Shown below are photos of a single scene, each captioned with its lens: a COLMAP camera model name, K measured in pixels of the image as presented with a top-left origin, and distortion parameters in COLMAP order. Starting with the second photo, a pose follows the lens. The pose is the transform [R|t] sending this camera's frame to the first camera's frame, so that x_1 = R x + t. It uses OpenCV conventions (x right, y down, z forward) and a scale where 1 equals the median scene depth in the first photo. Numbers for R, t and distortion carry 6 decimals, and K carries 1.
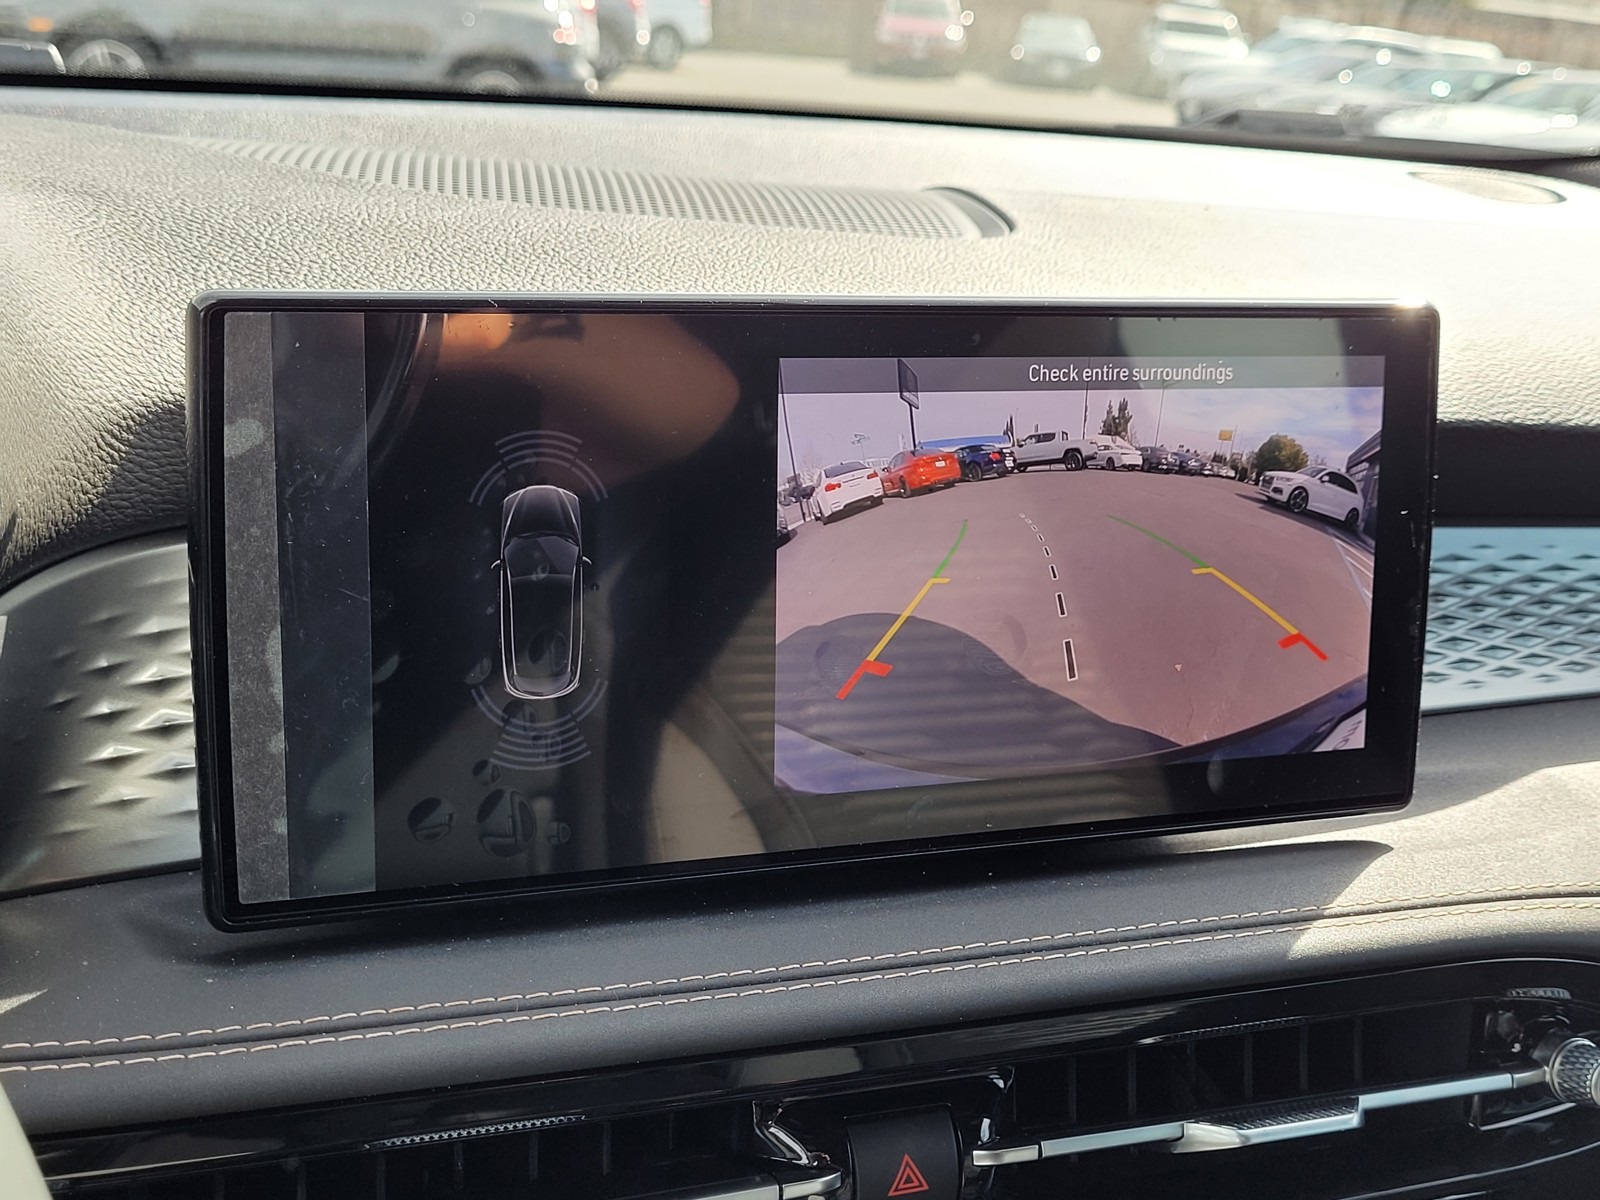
lens RADIAL K [[2040.1, 0, 813.0], [0, 2040.1, 561.7], [0, 0, 1]] dist [0.024618, 0.000000]
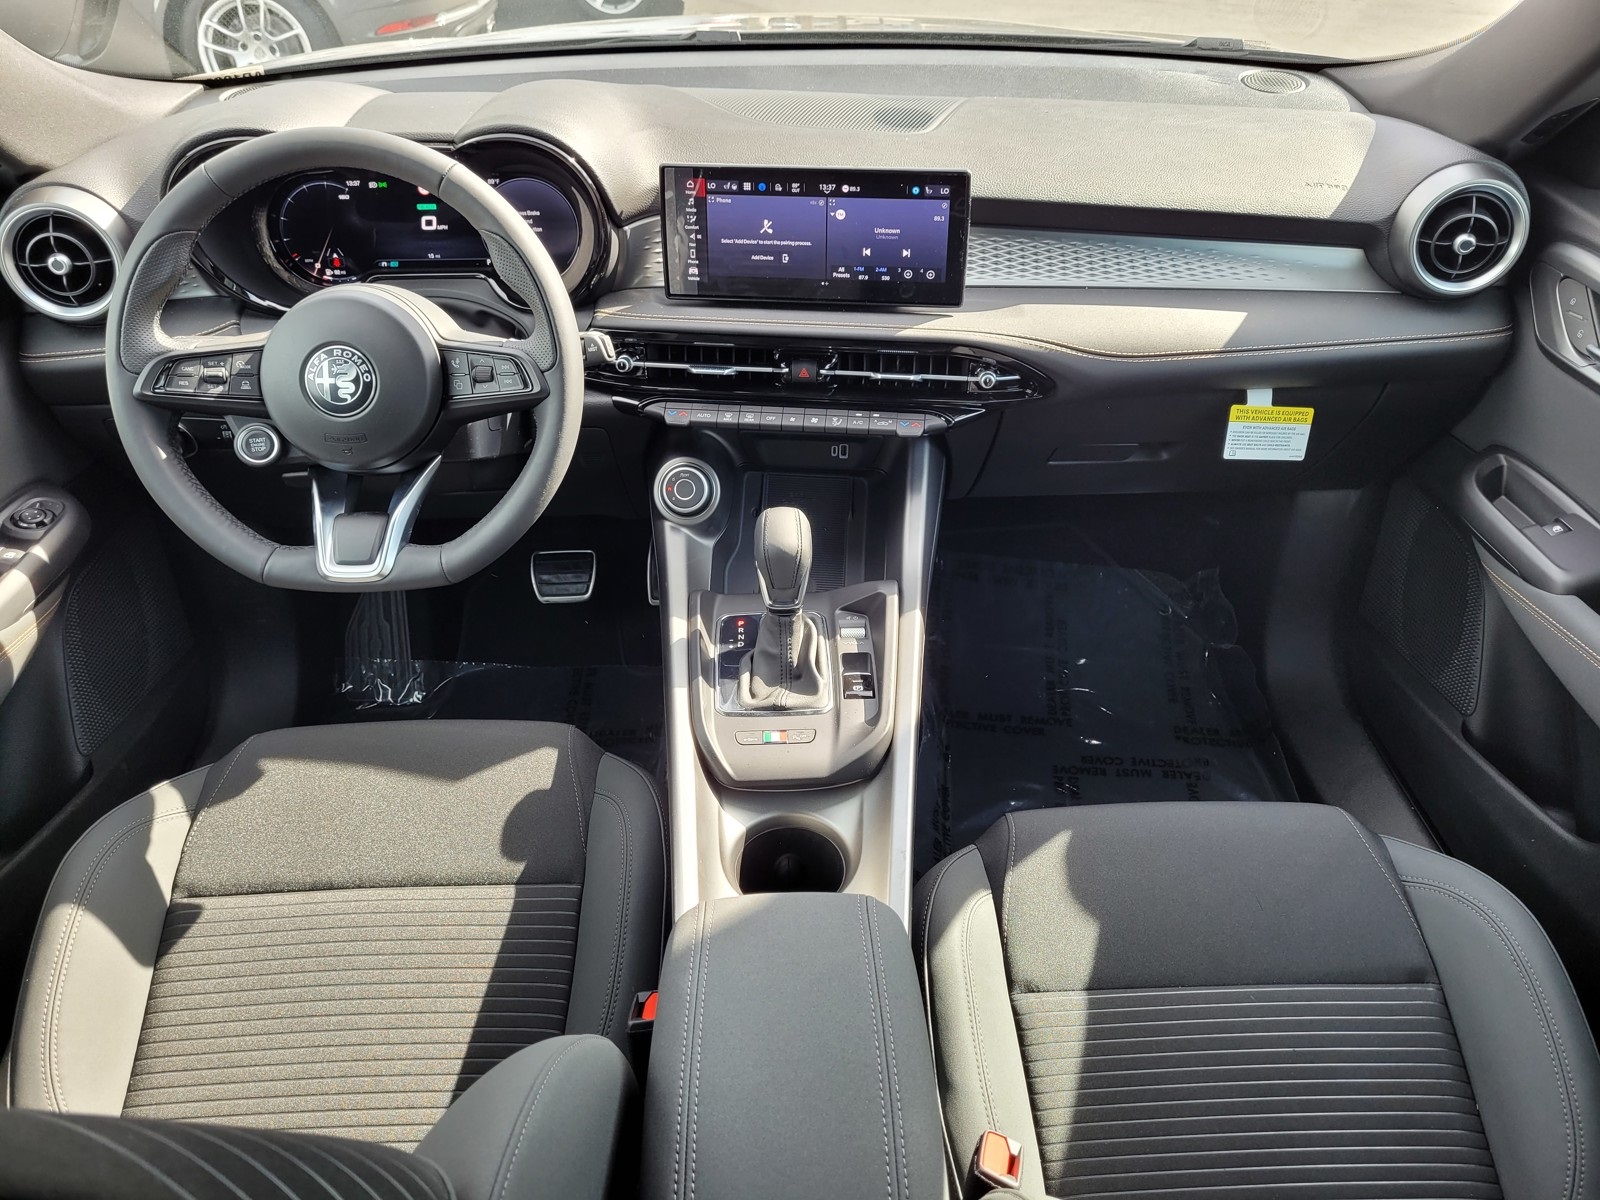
lens RADIAL K [[1187.9, 0, 808.8], [0, 1187.9, 576.6], [0, 0, 1]] dist [0.019894, -0.018866]
pose [[0.887025, 0.198732, -0.416764, 1.177476], [-0.061517, 0.945451, 0.319903, -0.109090], [0.457605, -0.258124, 0.850864, -1.279348]]
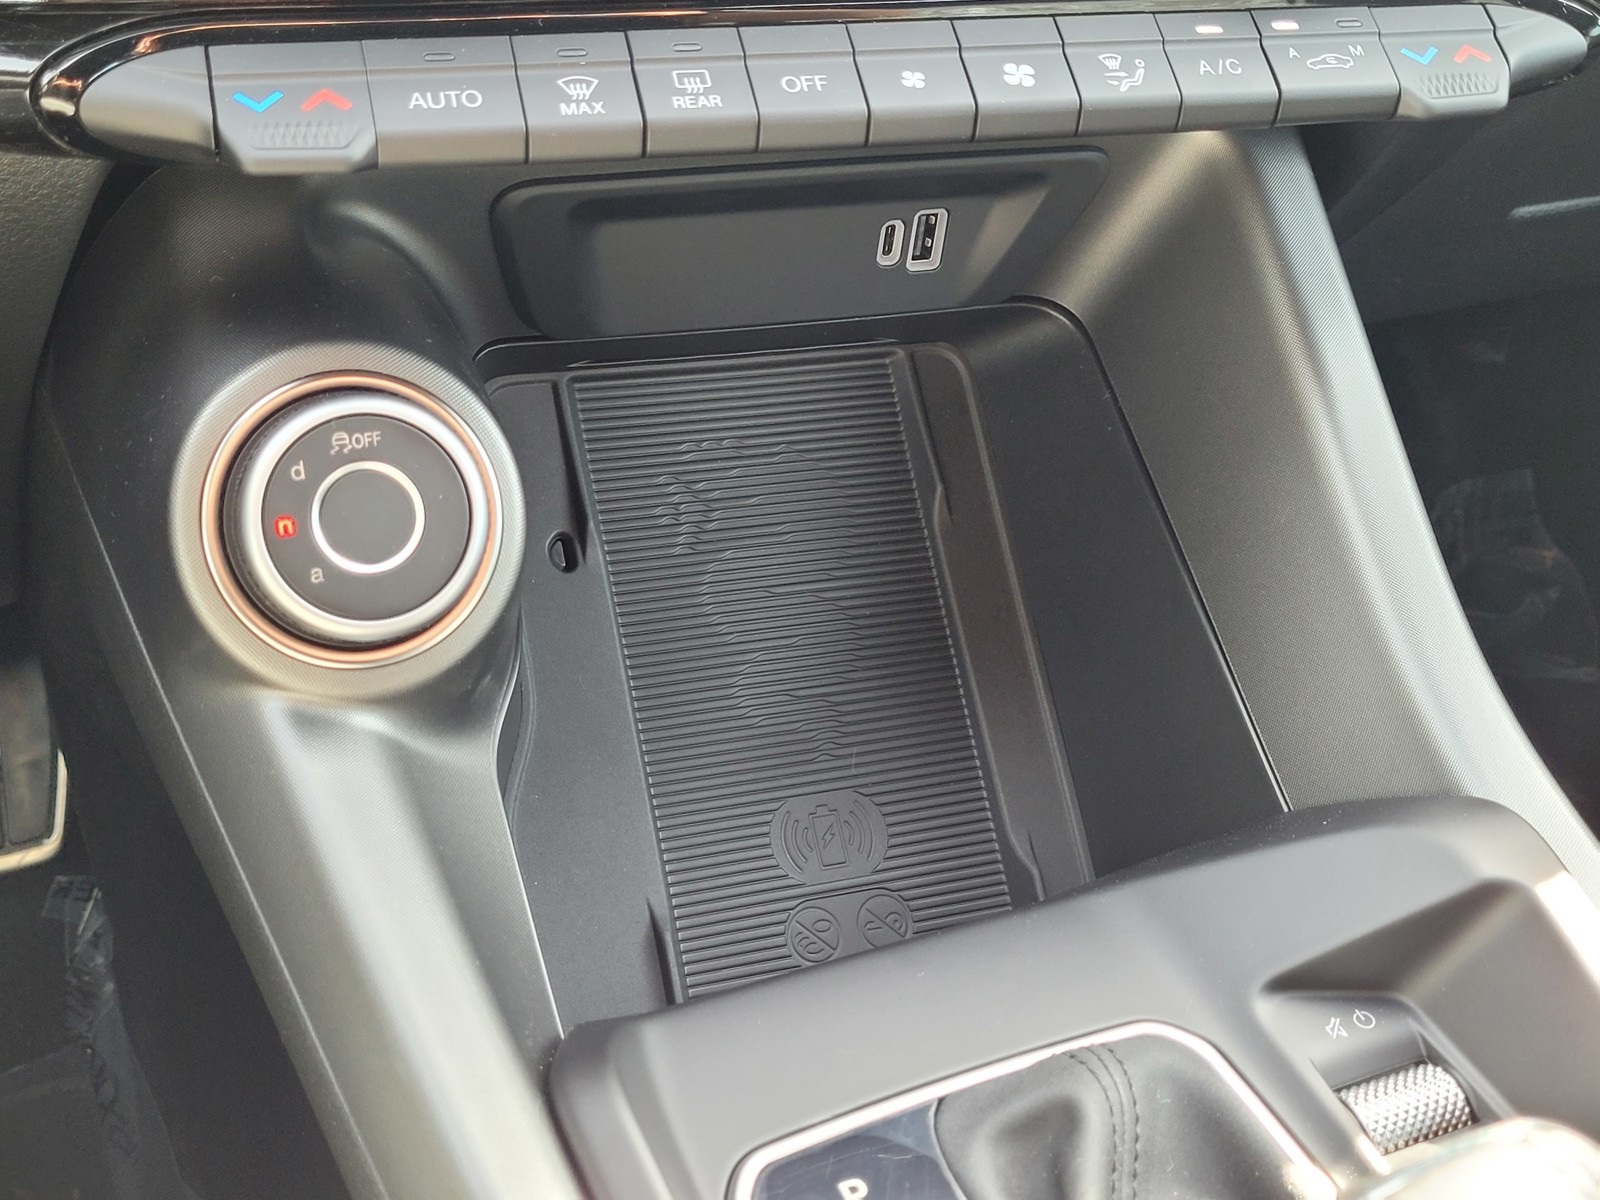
lens RADIAL K [[2040.1, 0, 795.1], [0, 2040.1, 577.0], [0, 0, 1]] dist [0.024618, 0.000000]
pose [[0.996432, 0.056315, -0.062863, 0.052719], [-0.031721, 0.940114, 0.339381, 0.290518], [0.078211, -0.336176, 0.938546, 0.071007]]
